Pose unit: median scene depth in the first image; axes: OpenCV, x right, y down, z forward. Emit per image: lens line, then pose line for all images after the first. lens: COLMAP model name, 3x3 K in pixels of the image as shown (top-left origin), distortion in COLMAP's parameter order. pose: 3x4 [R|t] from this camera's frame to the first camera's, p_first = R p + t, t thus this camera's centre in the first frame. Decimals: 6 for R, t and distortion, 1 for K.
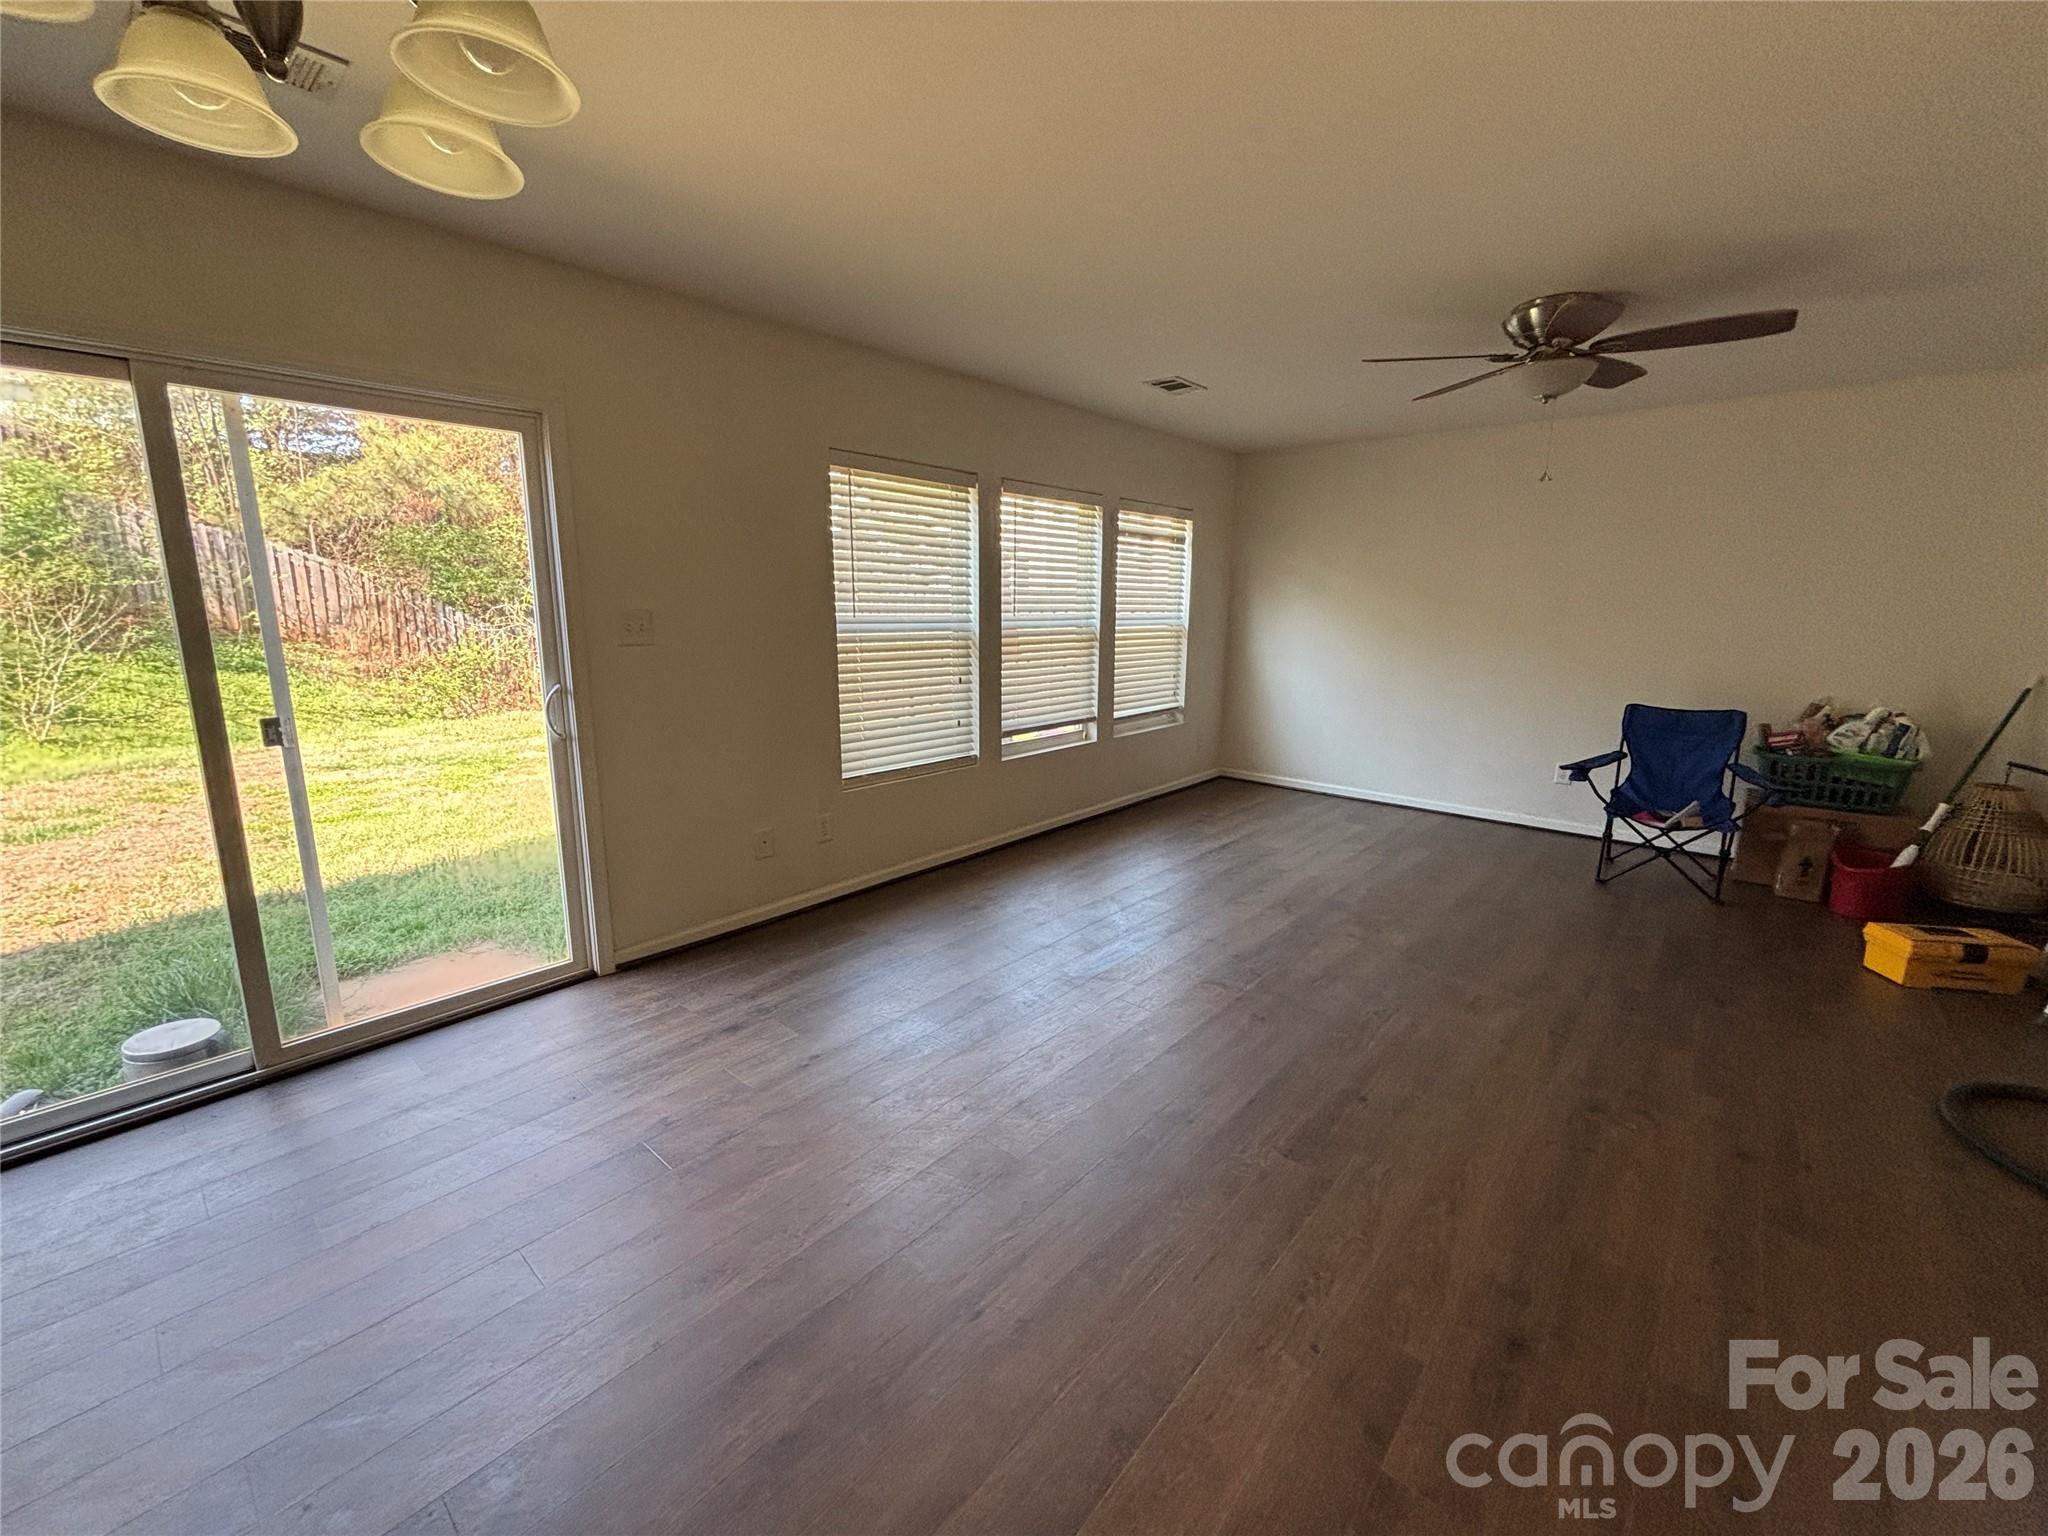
lens RADIAL K [[832.6, 0, 1027.0], [0, 832.6, 755.0], [0, 0, 1]] dist [0.002481, 0.000465]
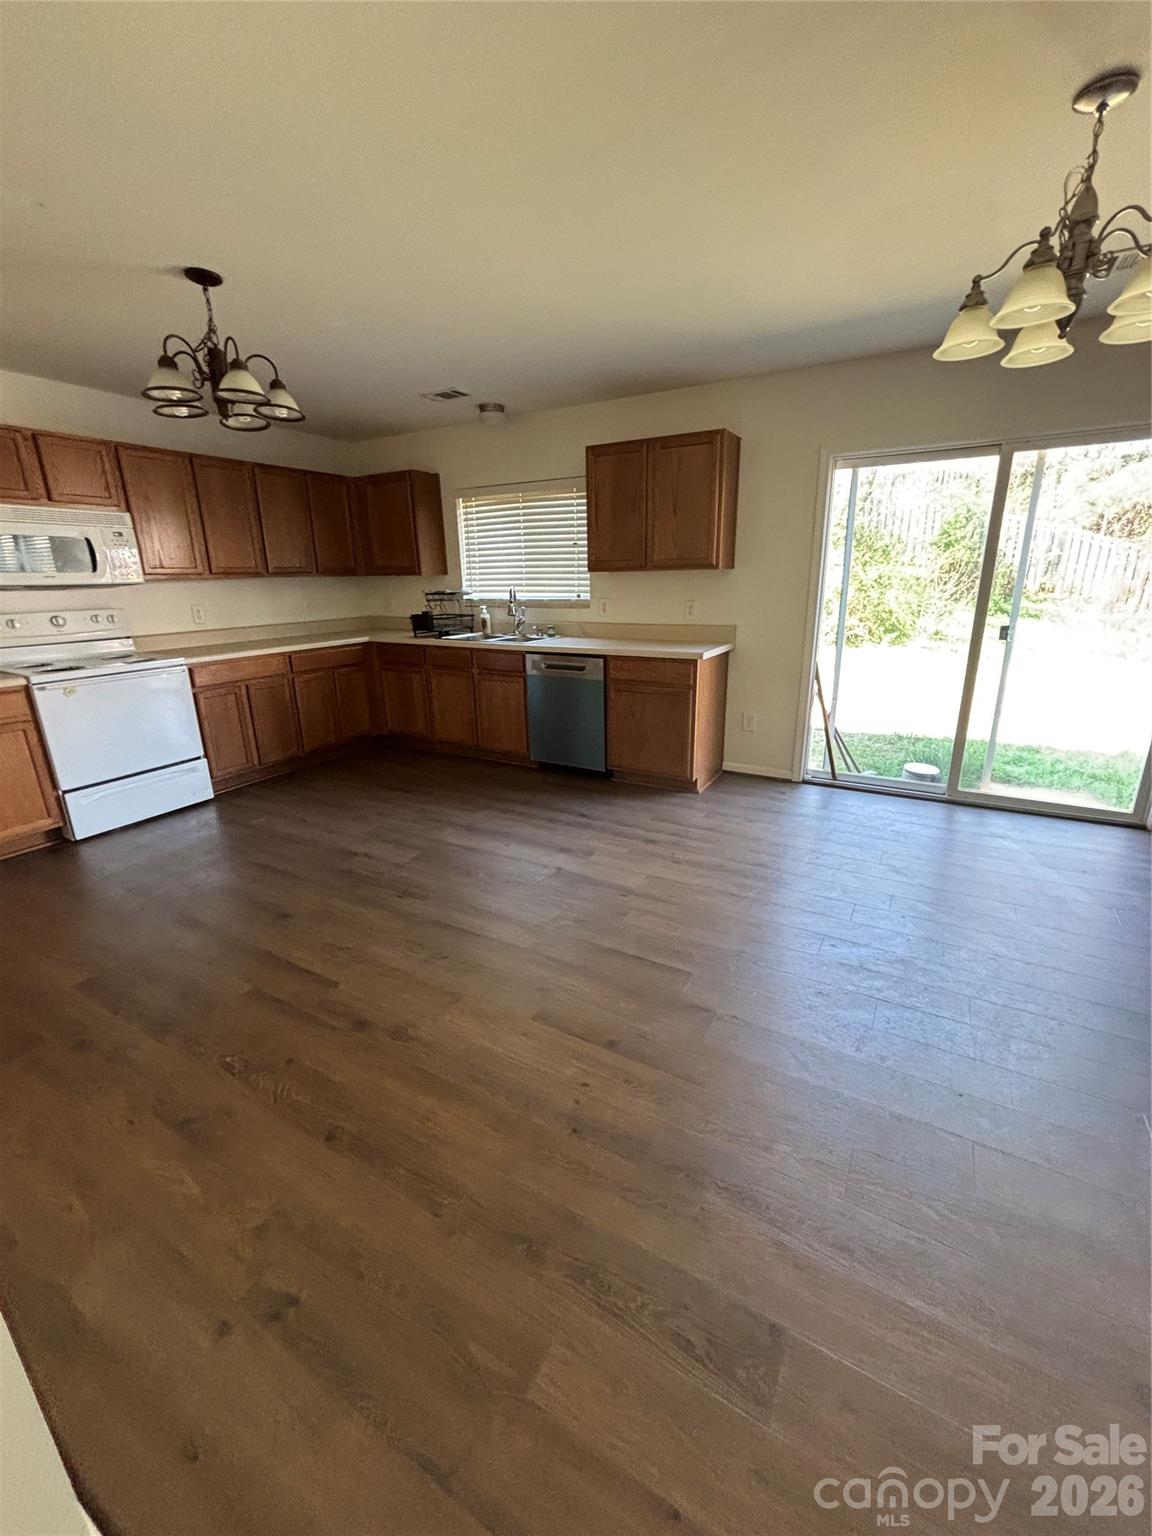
lens RADIAL K [[624.5, 0, 582.8], [0, 624.5, 764.7], [0, 0, 1]] dist [0.002481, 0.000465]
pose [[0.204748, 0.273703, -0.939769, 0.334080], [-0.158906, 0.956667, 0.244003, 0.063794], [0.965830, 0.099375, 0.239368, -0.254280]]
